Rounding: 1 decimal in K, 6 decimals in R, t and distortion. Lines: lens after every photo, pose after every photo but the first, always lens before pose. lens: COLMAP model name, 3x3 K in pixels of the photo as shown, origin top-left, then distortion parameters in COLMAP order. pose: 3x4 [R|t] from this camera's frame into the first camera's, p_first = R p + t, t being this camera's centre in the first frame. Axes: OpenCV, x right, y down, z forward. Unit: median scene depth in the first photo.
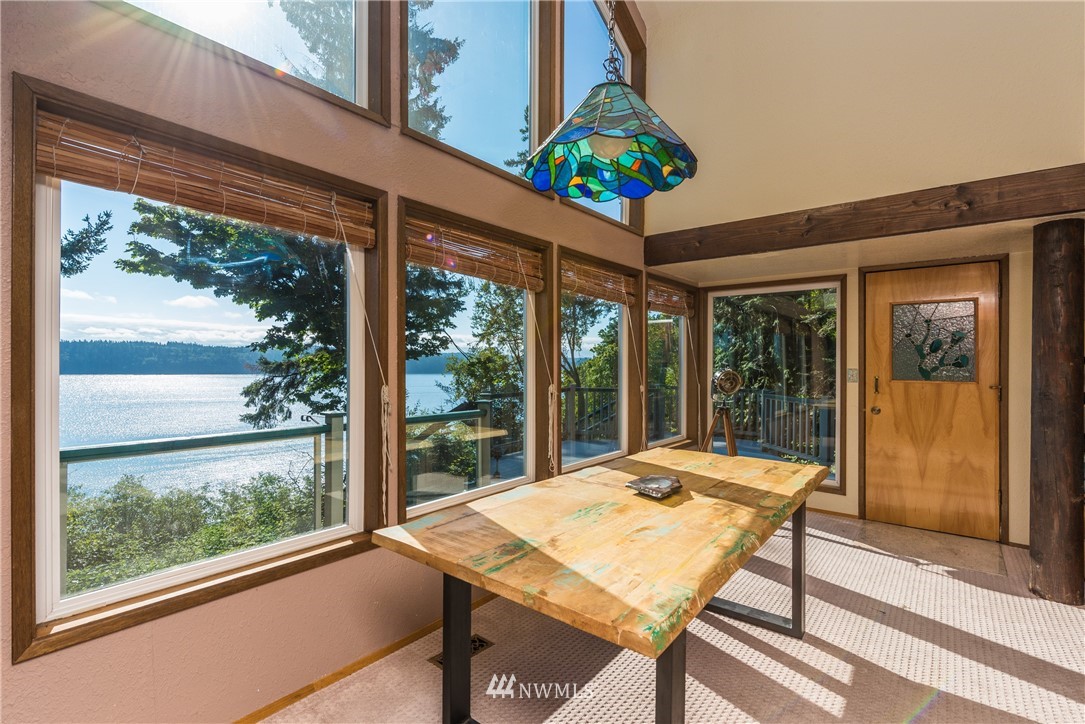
lens RADIAL K [[503.2, 0, 542.5], [0, 503.2, 362.0], [0, 0, 1]] dist [-0.002237, -0.000512]
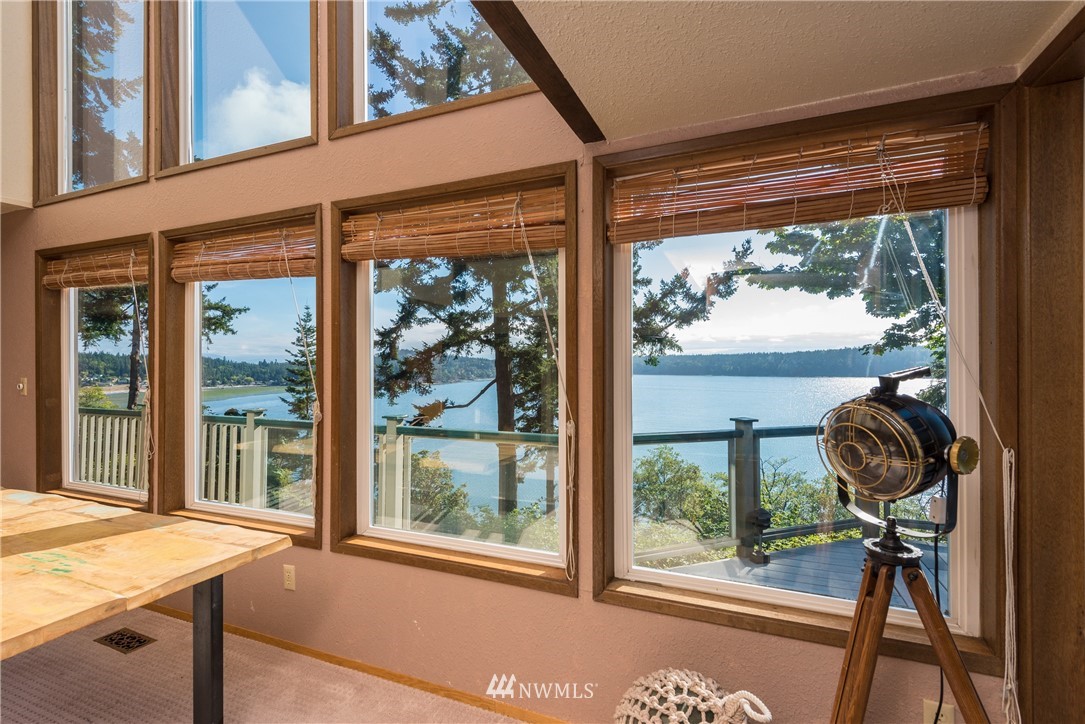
lens RADIAL K [[503.2, 0, 542.5], [0, 503.2, 362.0], [0, 0, 1]] dist [-0.002237, -0.000512]
pose [[0.282397, -0.007562, -0.959268, 0.127936], [0.004496, 0.999968, -0.006559, -0.004441], [0.959287, -0.002460, 0.282422, 0.195020]]
